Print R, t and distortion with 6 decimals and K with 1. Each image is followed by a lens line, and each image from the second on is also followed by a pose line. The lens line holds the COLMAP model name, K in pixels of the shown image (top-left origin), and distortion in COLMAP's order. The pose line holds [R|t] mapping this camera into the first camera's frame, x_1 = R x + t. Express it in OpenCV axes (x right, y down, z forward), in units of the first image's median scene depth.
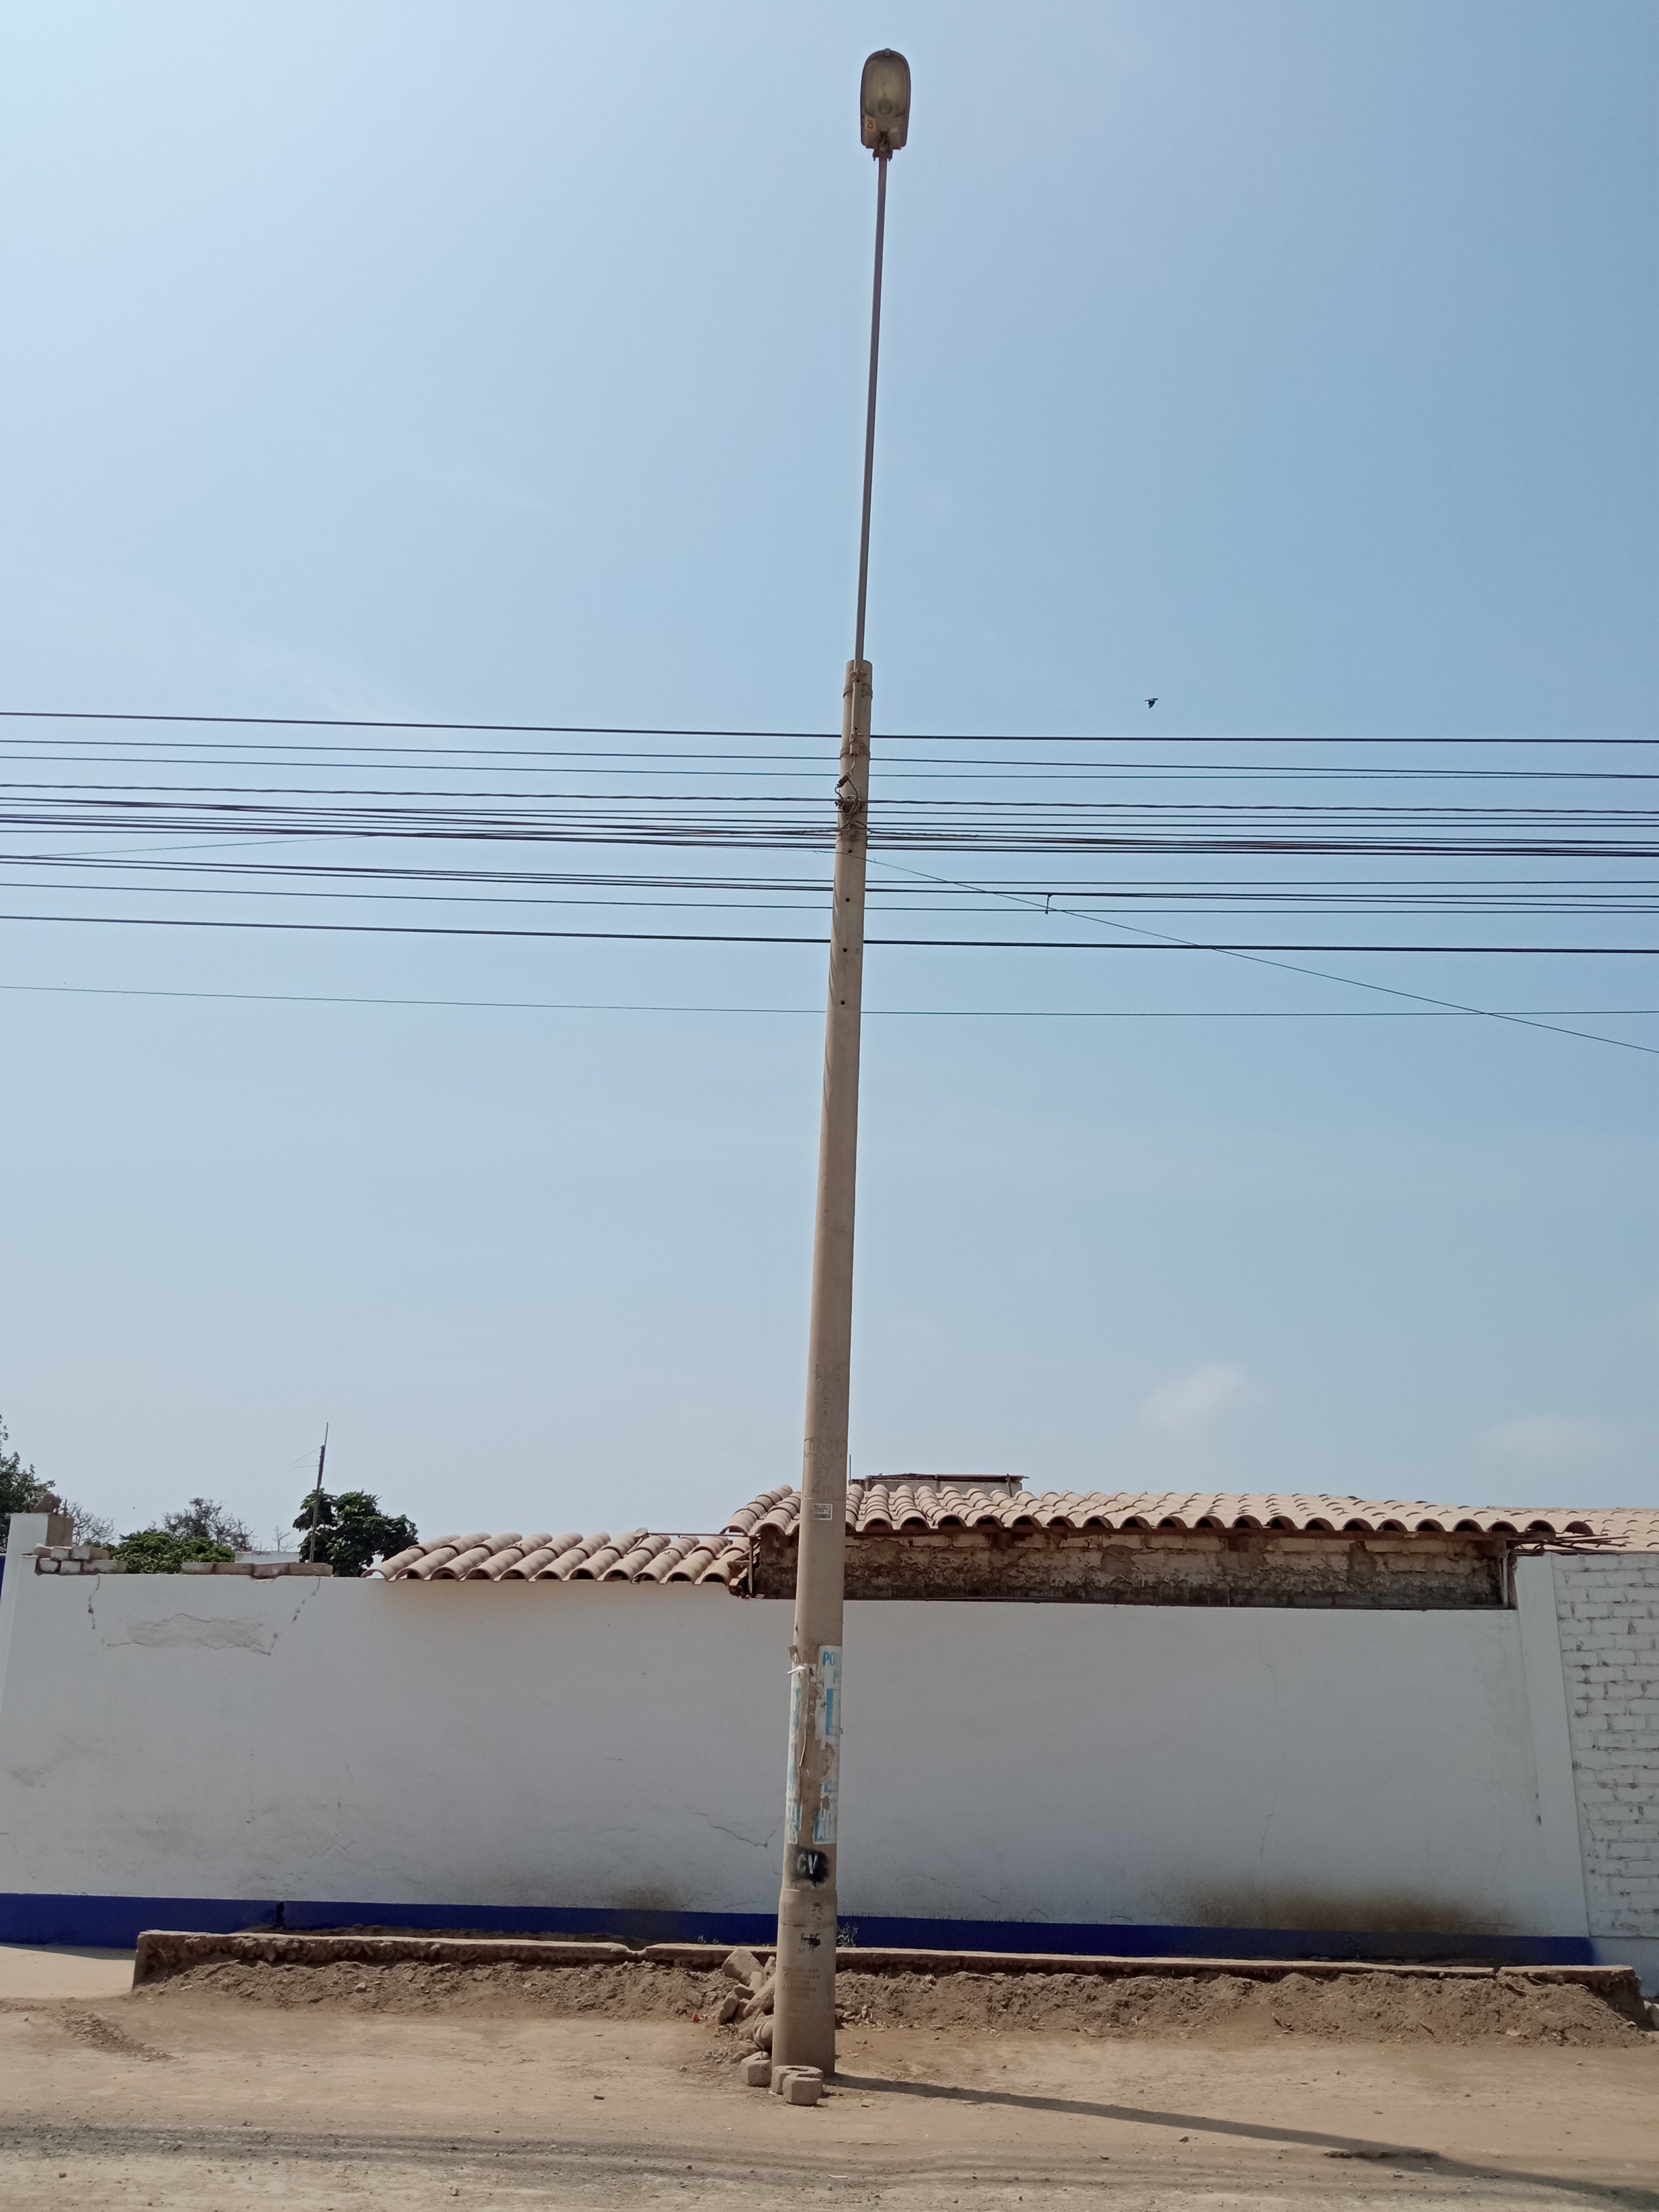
lens RADIAL K [[1747.1, 0, 834.9], [0, 1747.1, 1113.8], [0, 0, 1]] dist [0.058911, -0.106295]
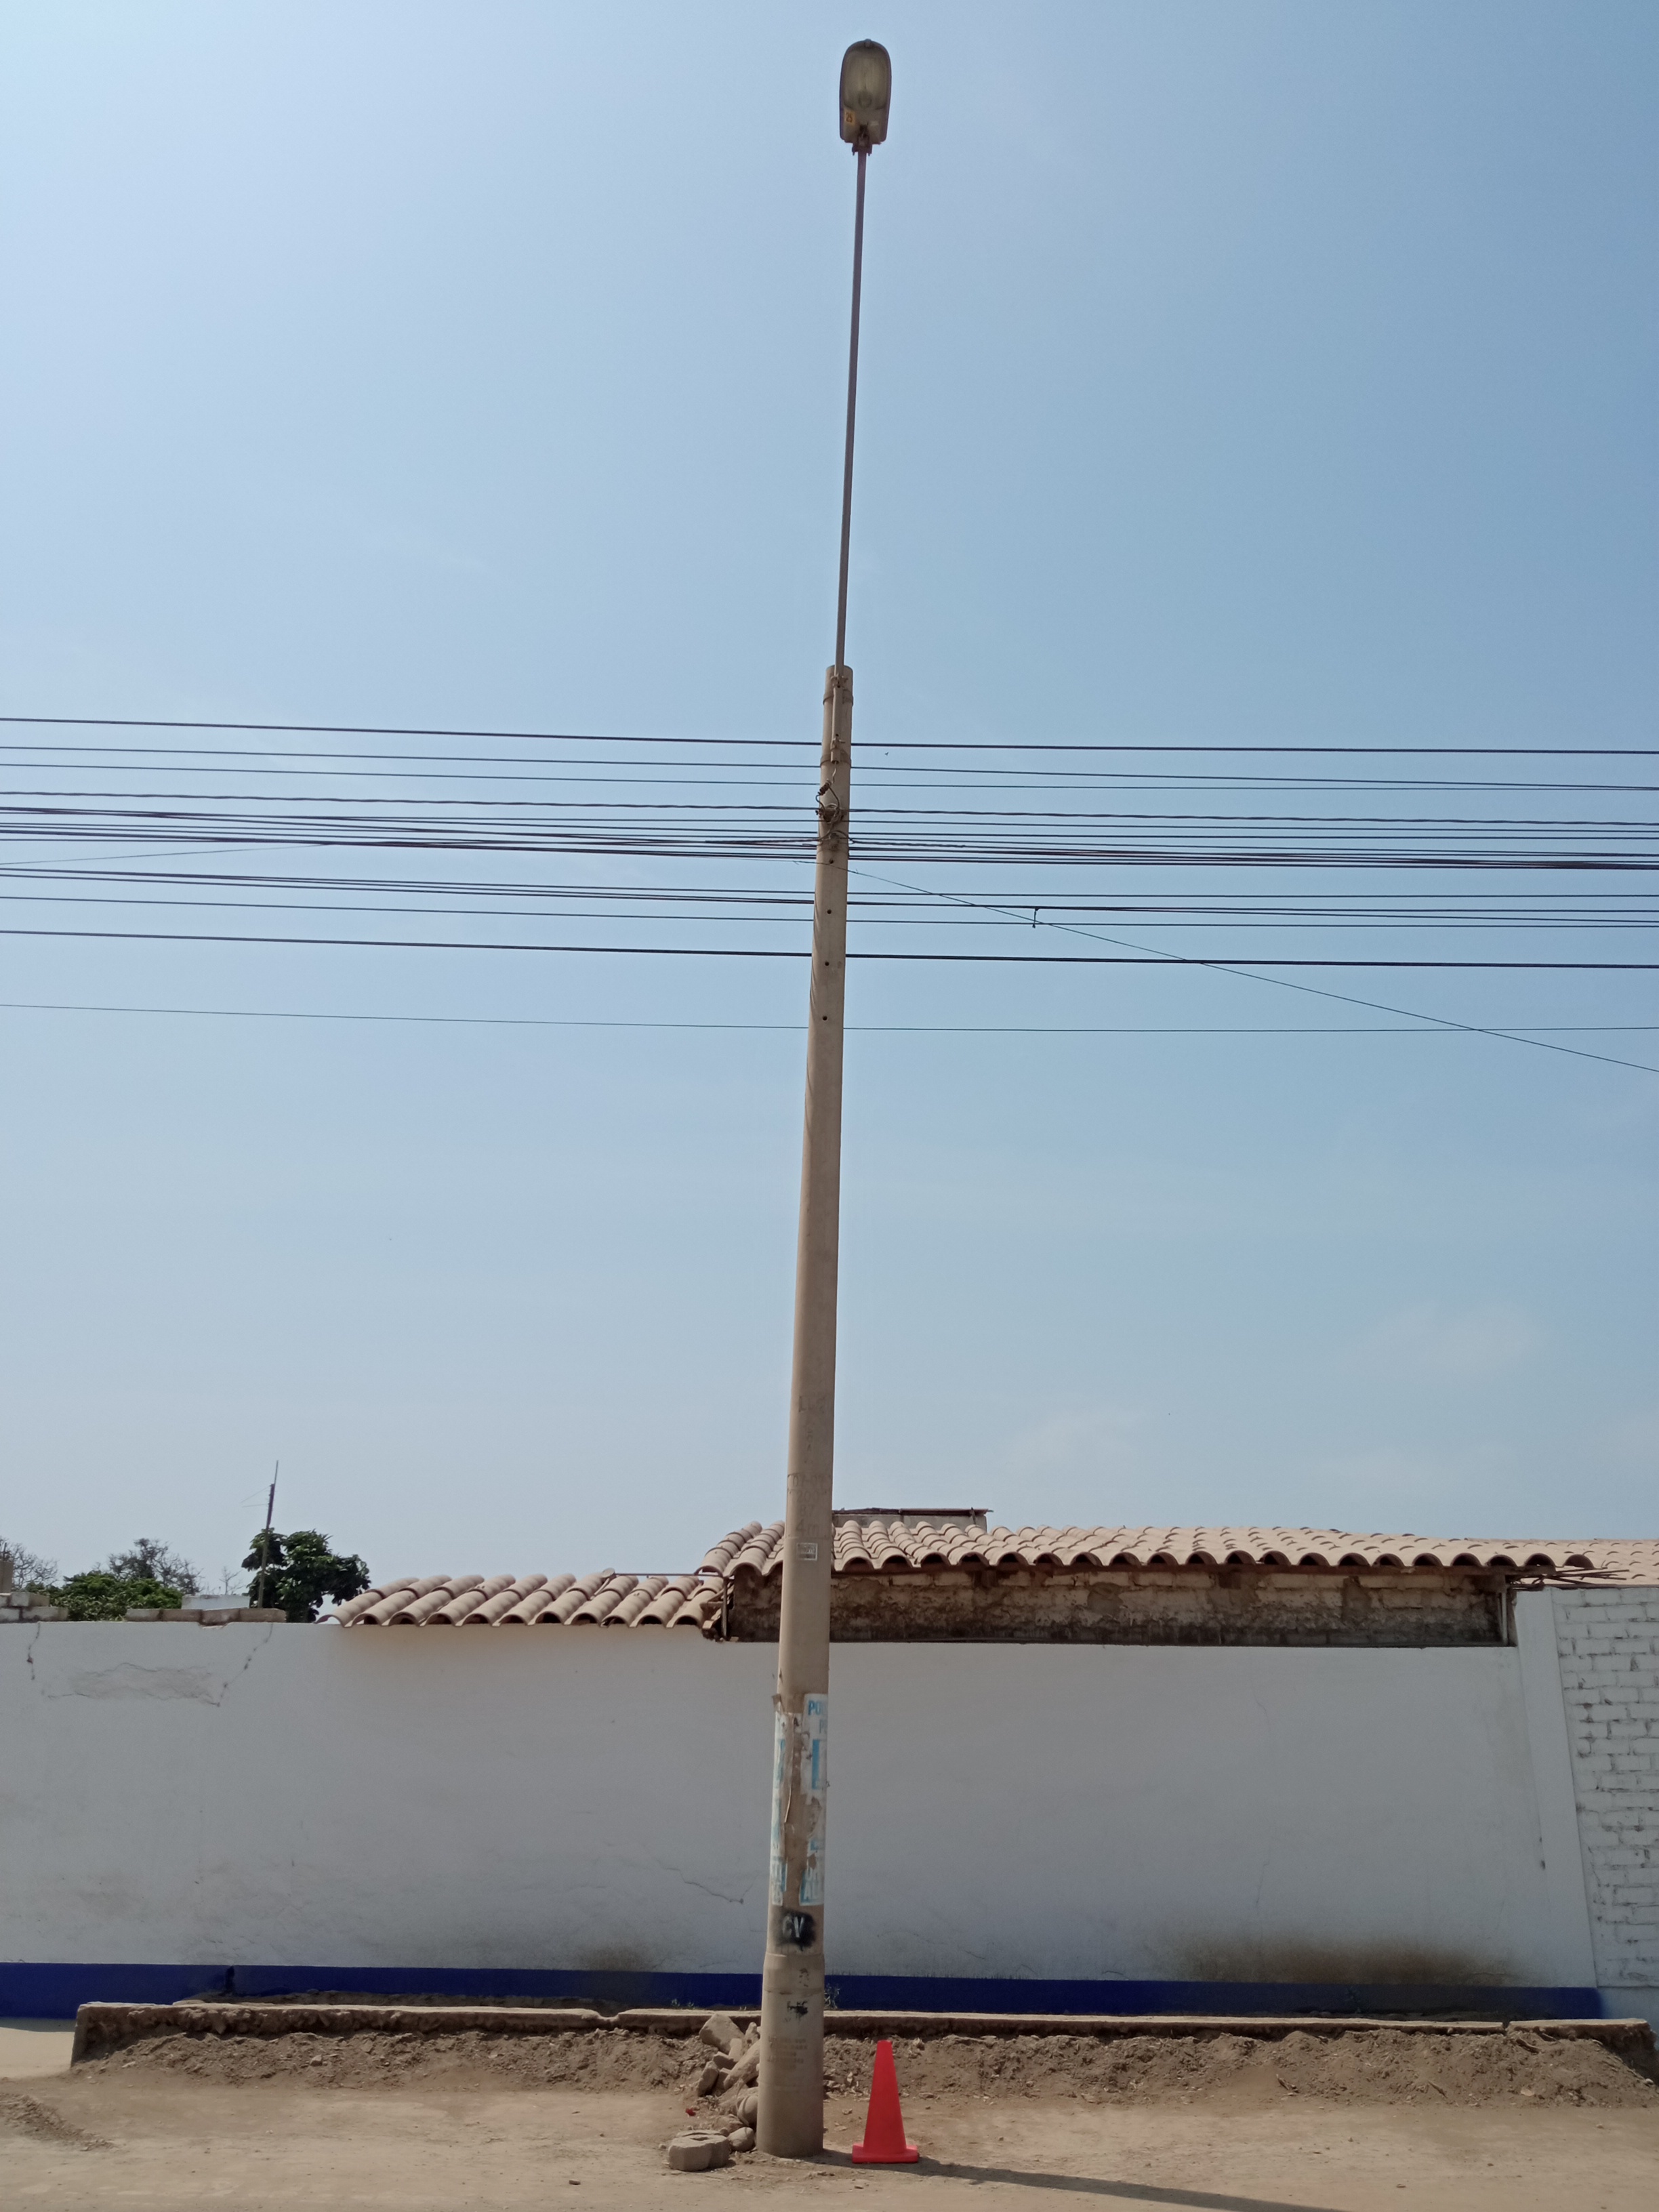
lens RADIAL K [[1769.0, 0, 839.3], [0, 1769.0, 1111.7], [0, 0, 1]] dist [0.049746, -0.085665]
pose [[0.999705, -0.001397, 0.024244, -0.011662], [0.001819, 0.999847, -0.017385, 0.004628], [-0.024216, 0.017424, 0.999555, 0.030756]]
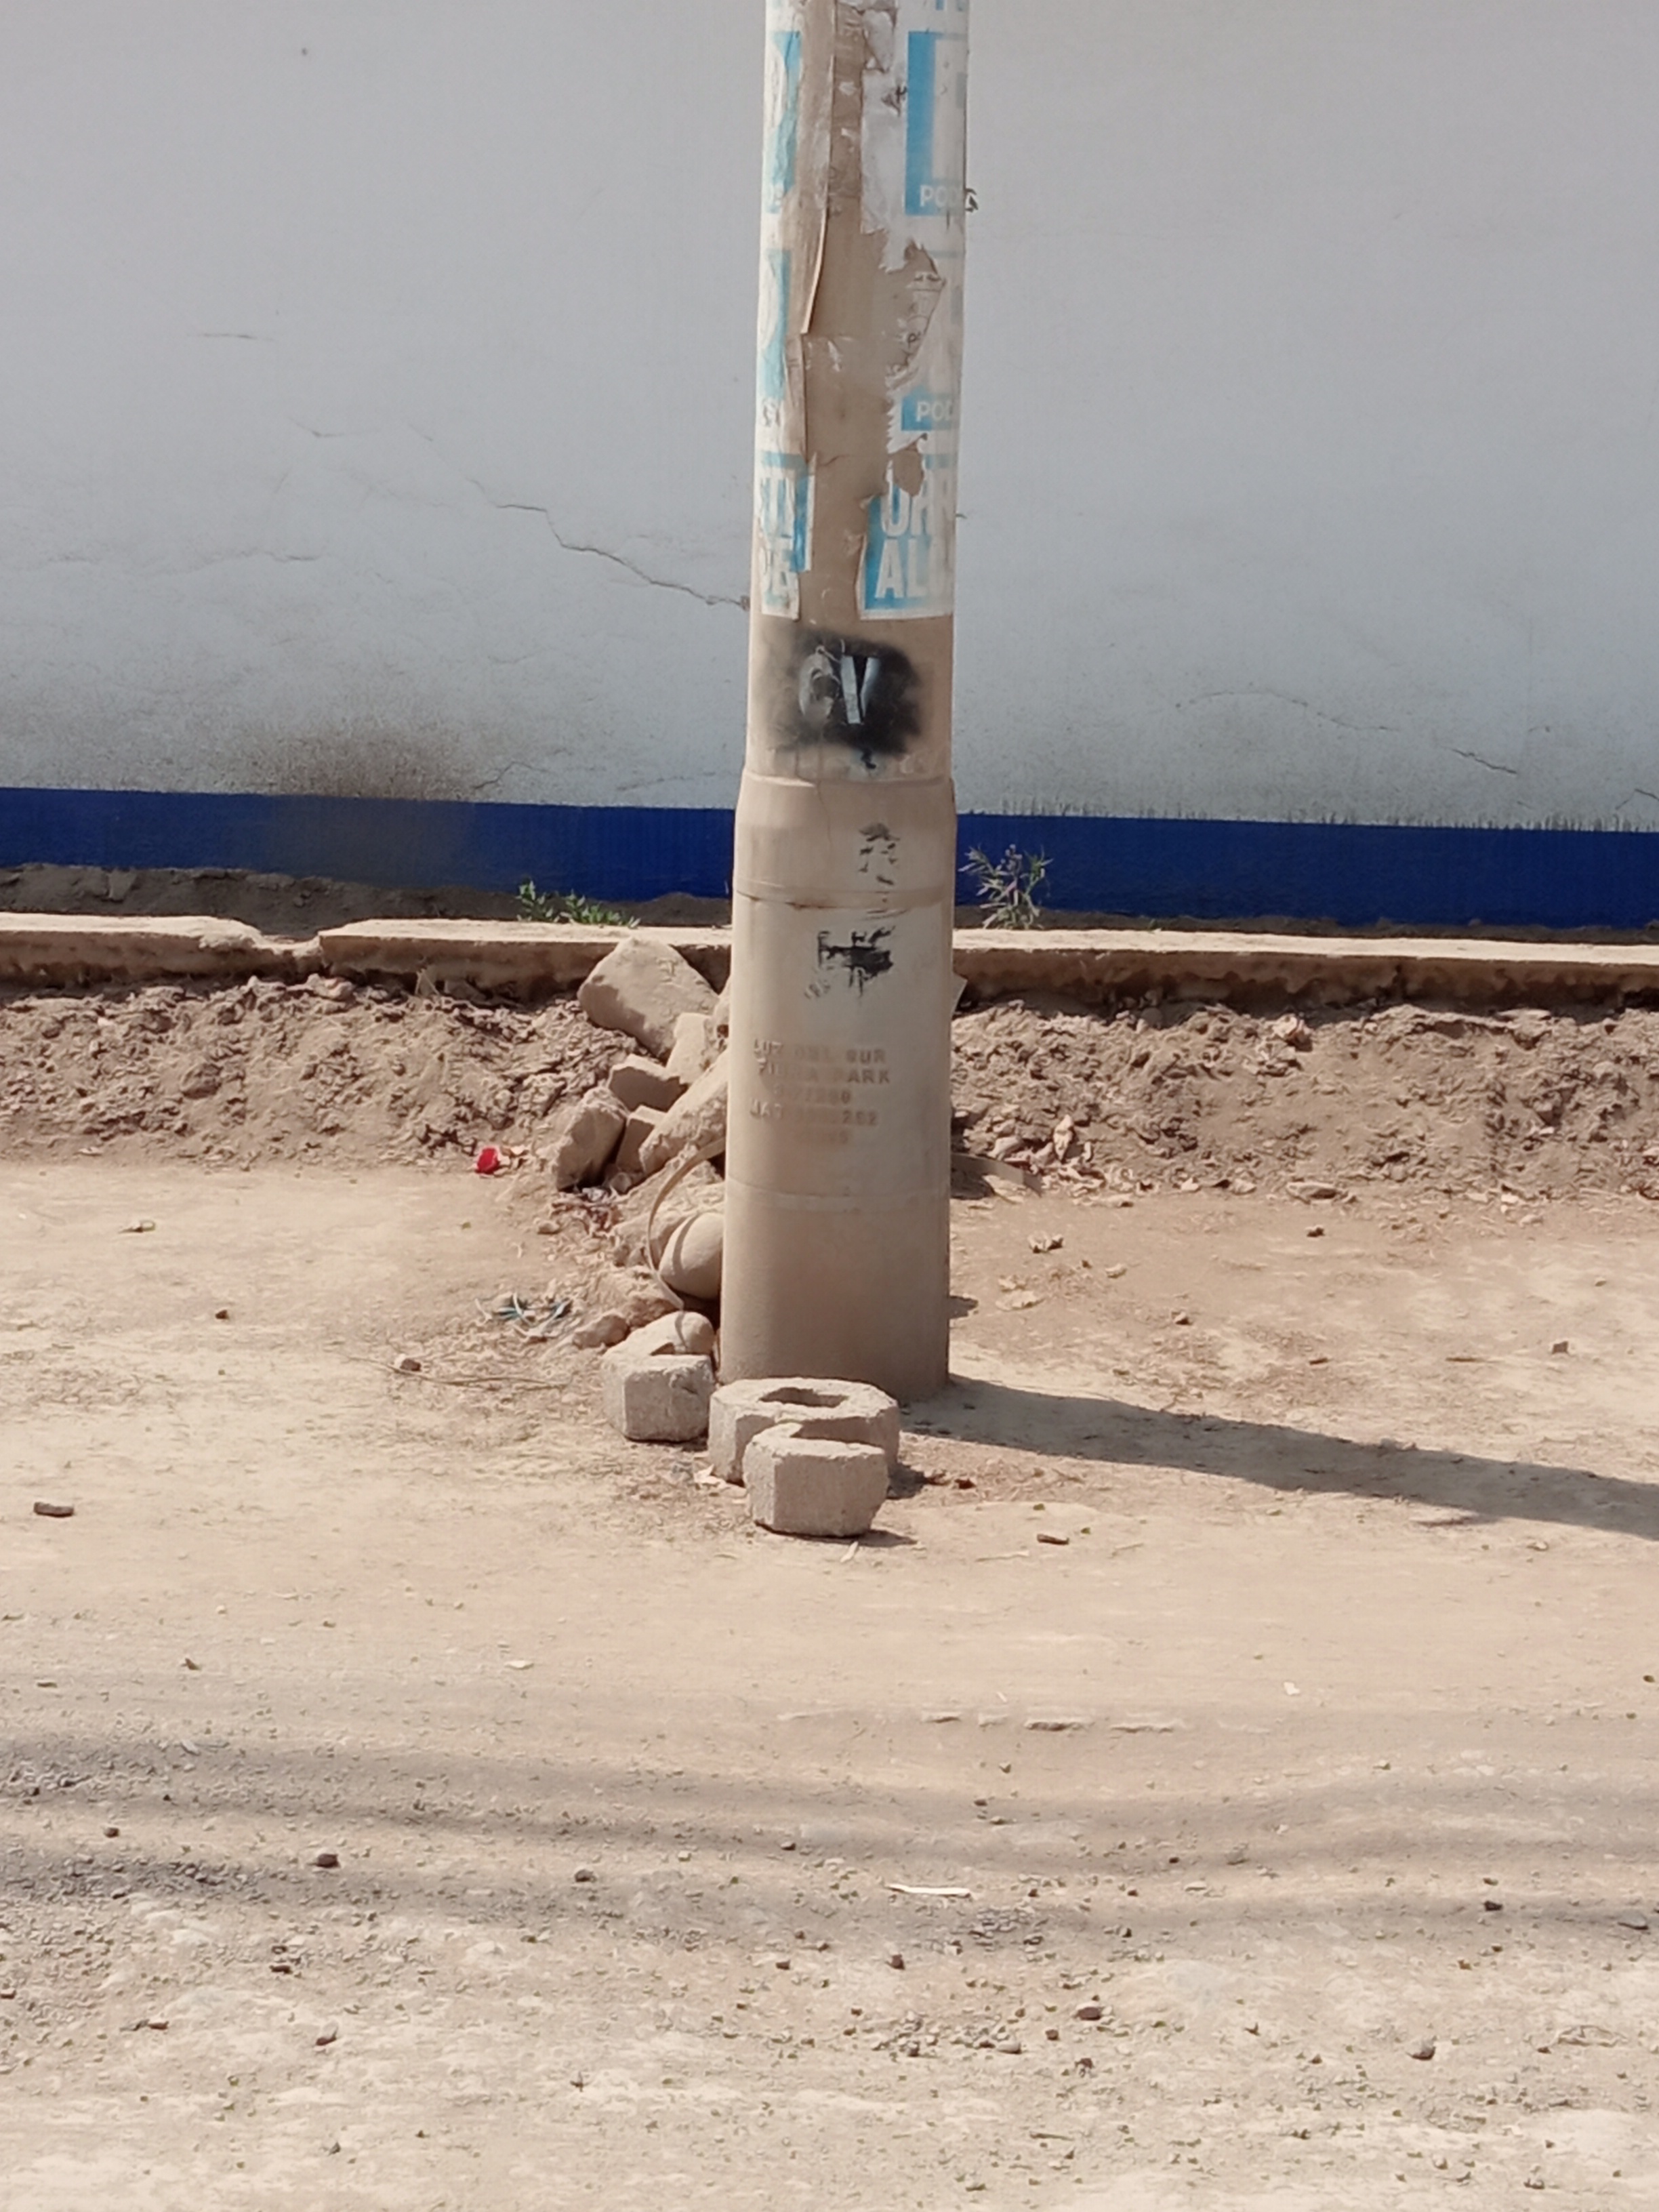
lens RADIAL K [[4927.4, 0, 829.5], [0, 4927.4, 1106.0], [0, 0, 1]] dist [0.099892, 0.148486]
pose [[0.999277, -0.002451, -0.037933, 0.008931], [0.020391, 0.876737, 0.480538, 0.112741], [0.032079, -0.480964, 0.876153, 0.287323]]
